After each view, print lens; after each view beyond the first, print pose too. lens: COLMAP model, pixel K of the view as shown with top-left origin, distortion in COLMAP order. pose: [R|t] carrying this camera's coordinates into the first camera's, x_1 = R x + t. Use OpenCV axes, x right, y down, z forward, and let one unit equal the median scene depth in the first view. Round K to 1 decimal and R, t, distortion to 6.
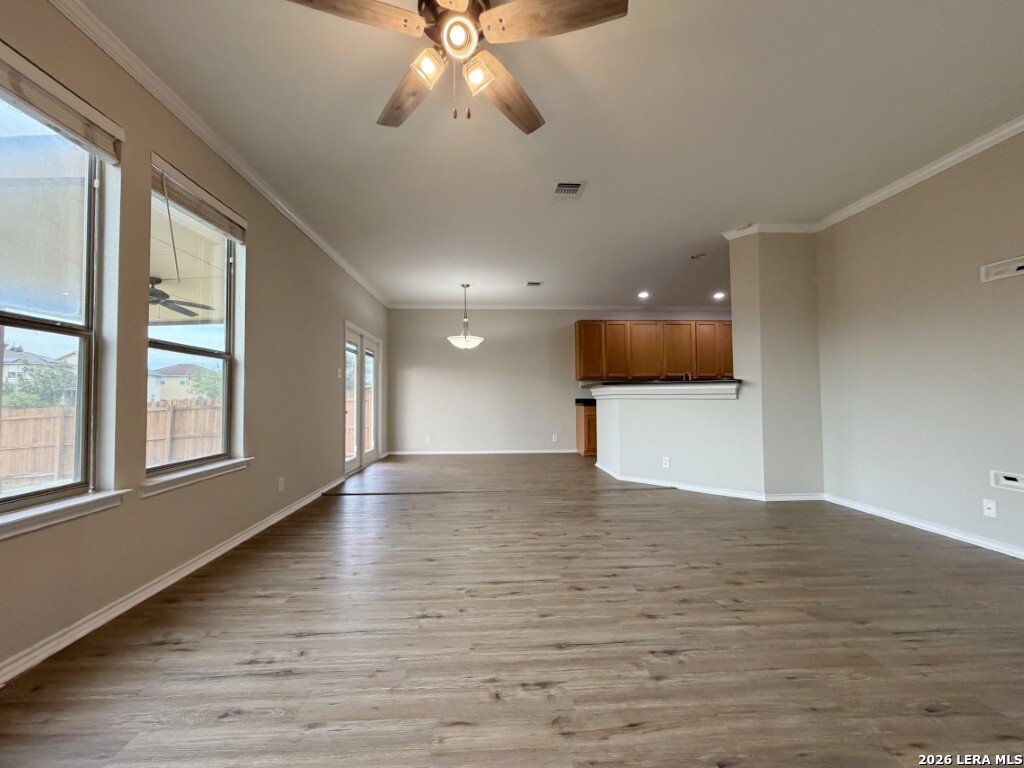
lens RADIAL K [[365.8, 0, 512.0], [0, 365.8, 384.0], [0, 0, 1]] dist [0.000181, 0.000001]
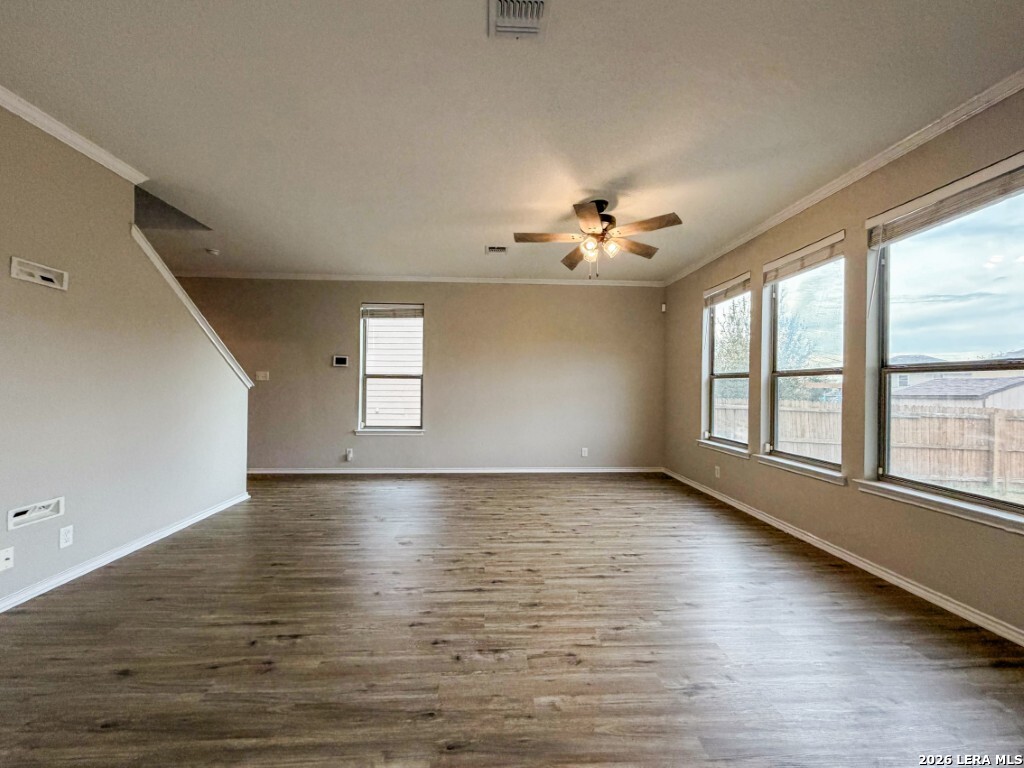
lens RADIAL K [[422.0, 0, 518.8], [0, 422.0, 385.4], [0, 0, 1]] dist [-0.000383, 0.000031]
pose [[-0.999500, -0.001882, -0.031550, 0.264292], [-0.000802, 0.999414, -0.034213, -0.013057], [0.031596, -0.034171, -0.998916, 2.416411]]
